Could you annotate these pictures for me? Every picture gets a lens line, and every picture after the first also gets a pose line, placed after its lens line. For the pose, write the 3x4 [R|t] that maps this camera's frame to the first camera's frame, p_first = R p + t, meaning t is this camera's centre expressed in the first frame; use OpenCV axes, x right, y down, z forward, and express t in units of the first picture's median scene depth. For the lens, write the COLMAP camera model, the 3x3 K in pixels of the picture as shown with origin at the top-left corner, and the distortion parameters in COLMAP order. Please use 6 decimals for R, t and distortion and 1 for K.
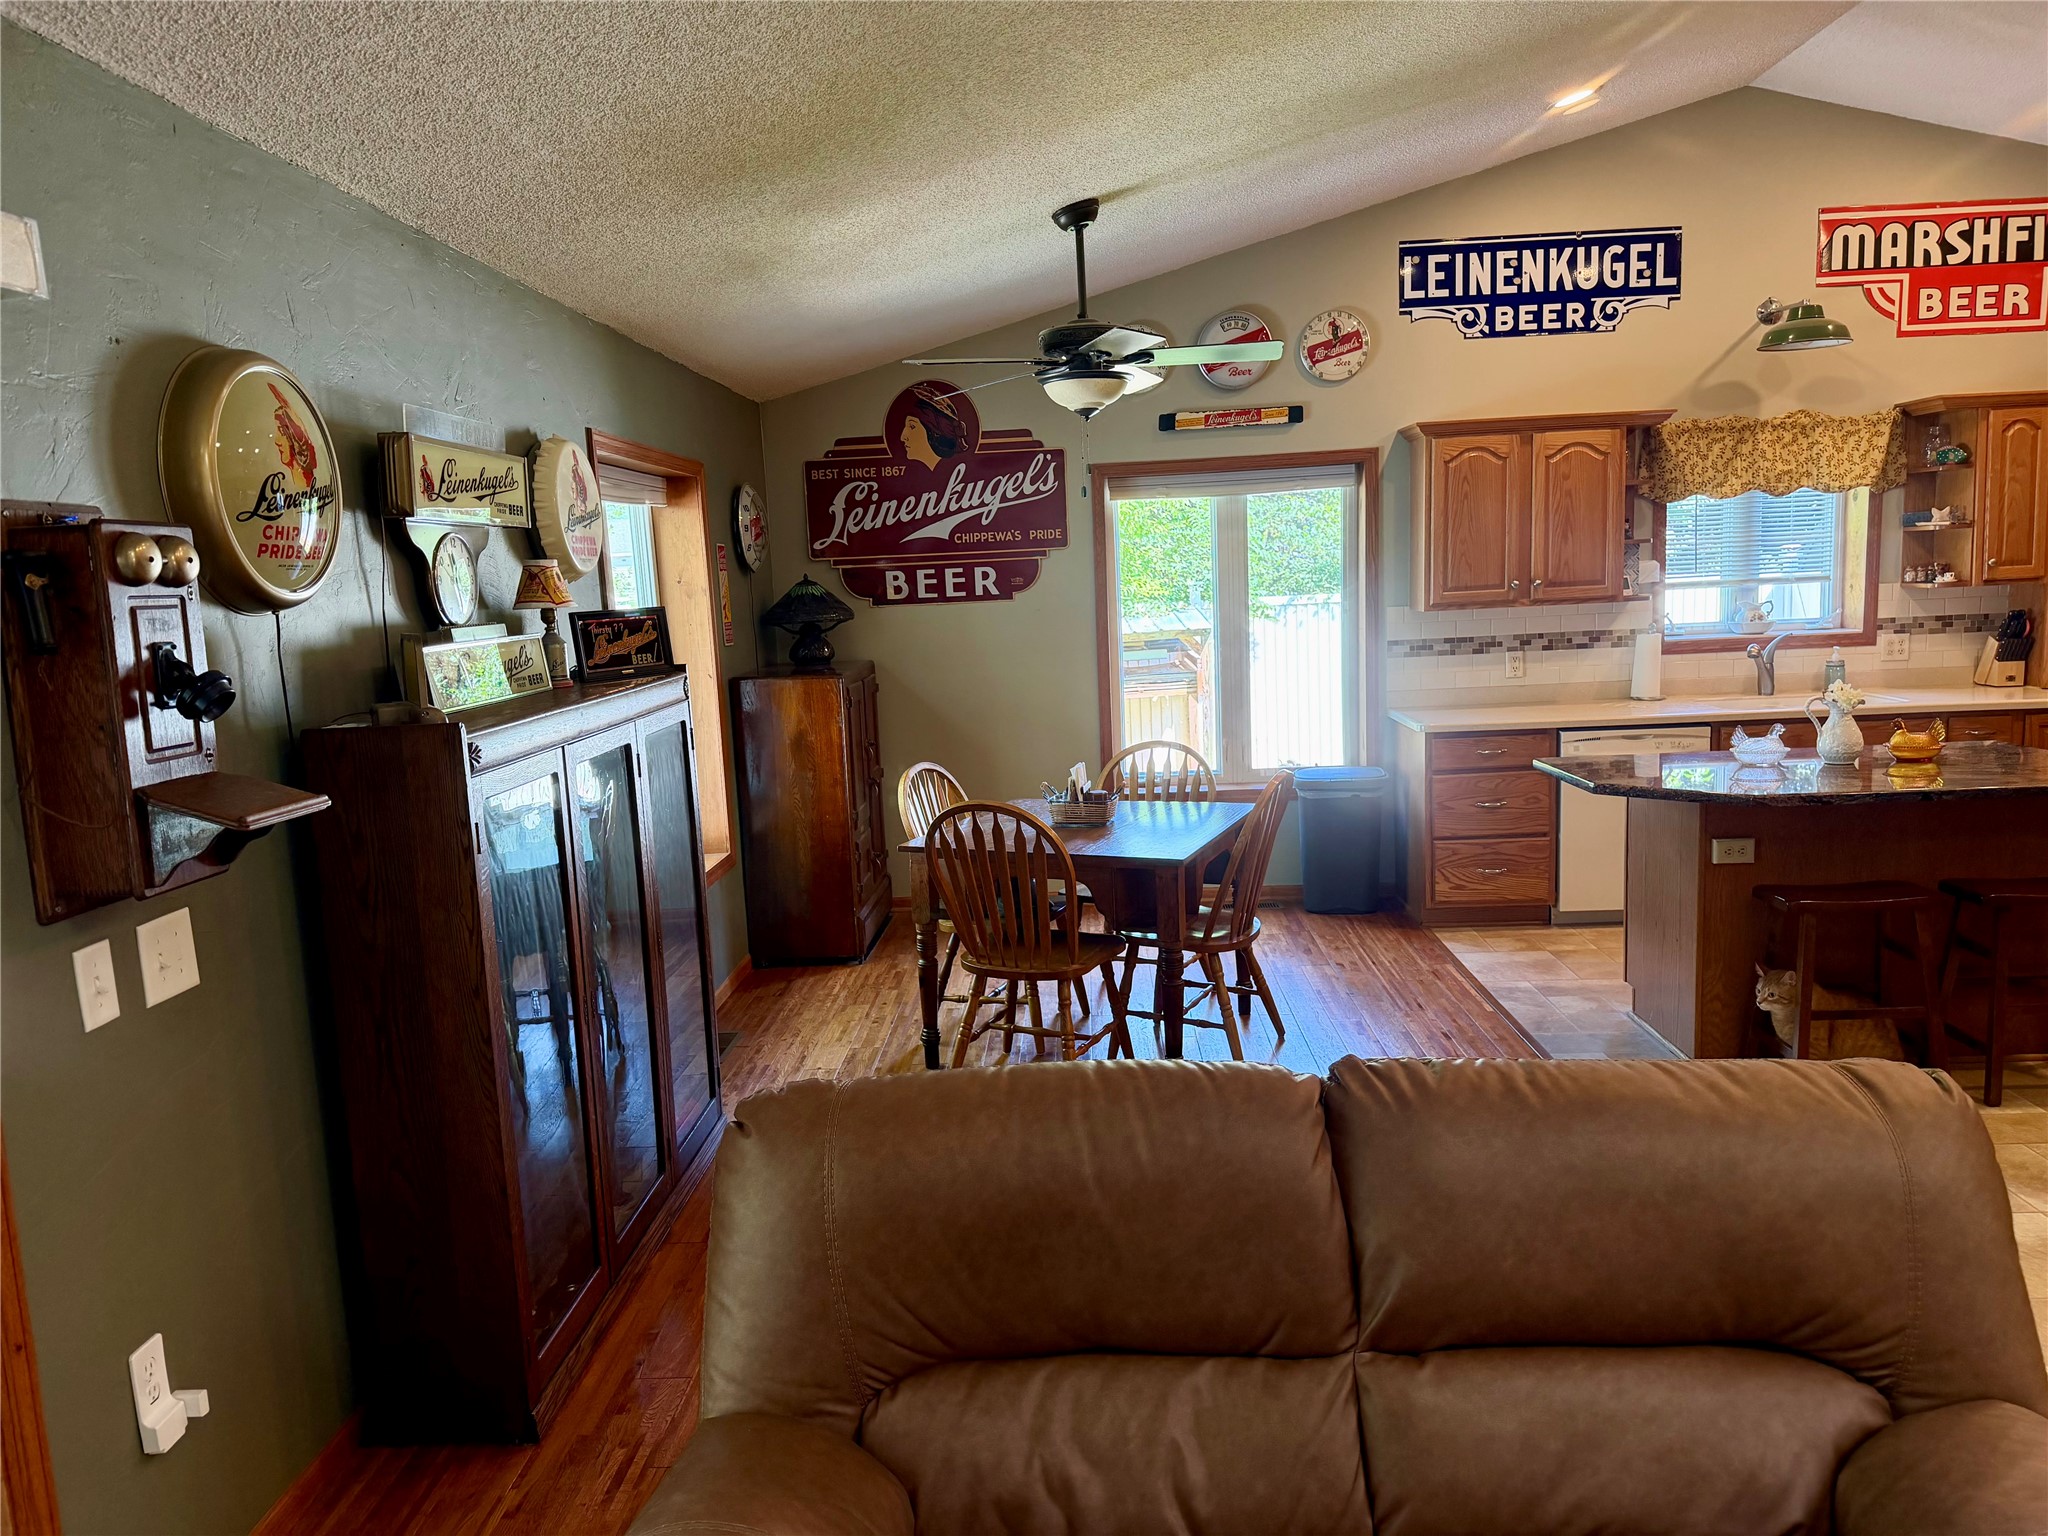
lens RADIAL K [[1447.8, 0, 979.3], [0, 1447.8, 809.7], [0, 0, 1]] dist [-0.003564, -0.023159]
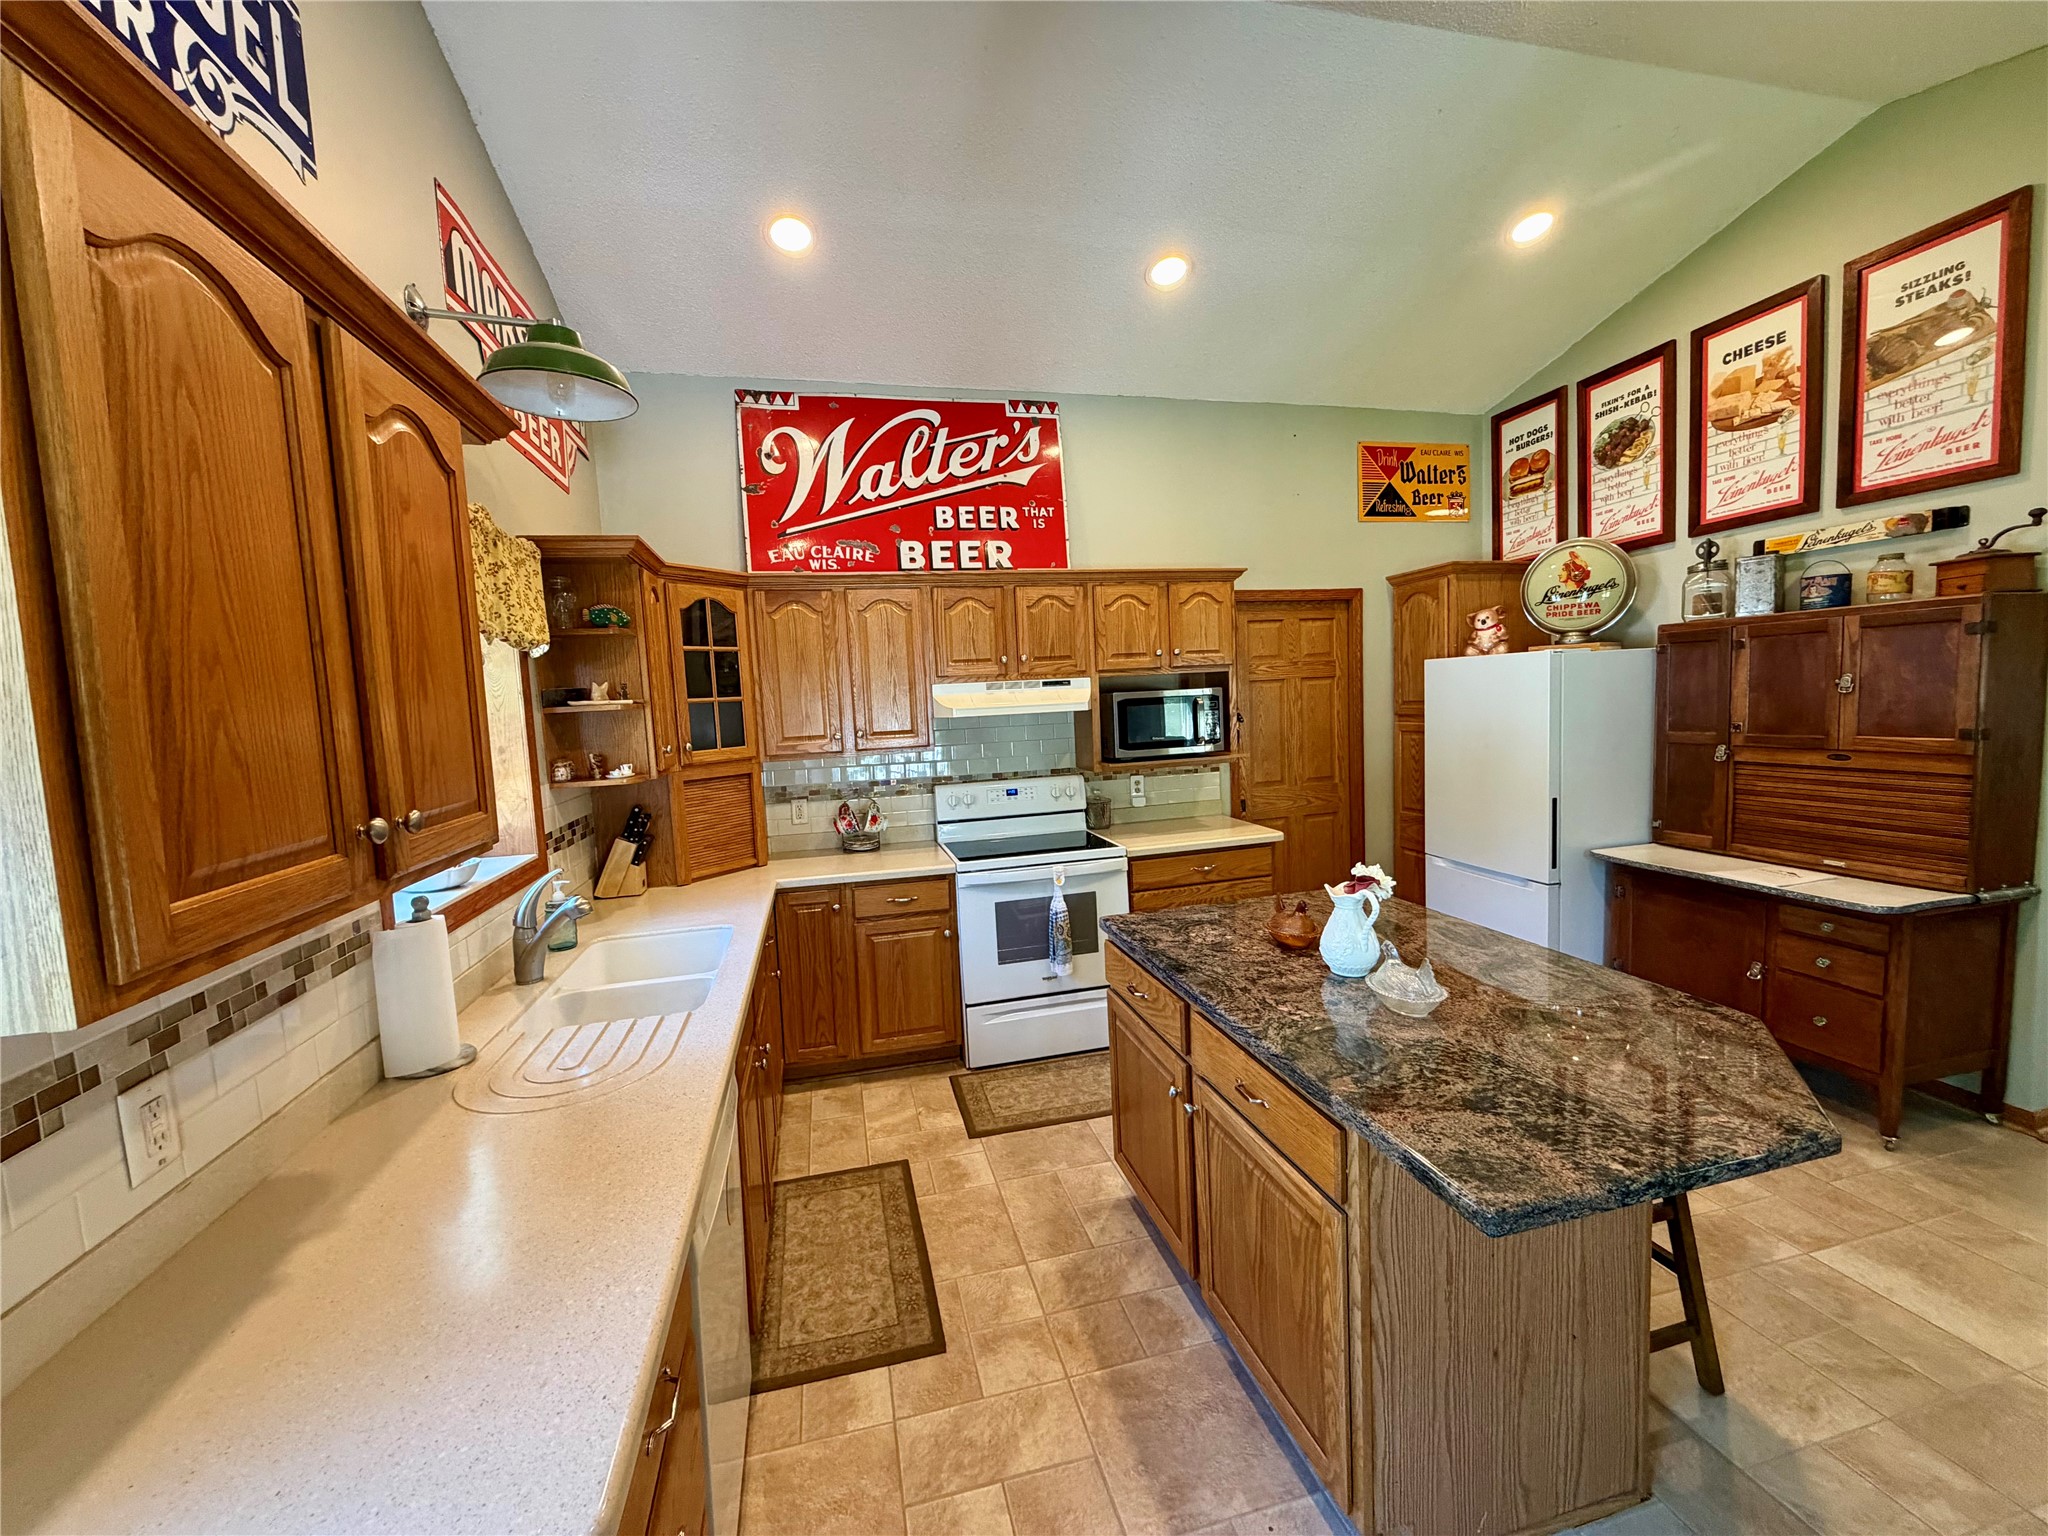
lens RADIAL K [[816.7, 0, 1023.1], [0, 816.7, 769.1], [0, 0, 1]] dist [-0.000364, -0.000041]
pose [[-0.304603, -0.018307, 0.952303, 0.176309], [0.211263, 0.973613, 0.086291, -0.151491], [-0.928754, 0.227471, -0.292698, 0.907589]]
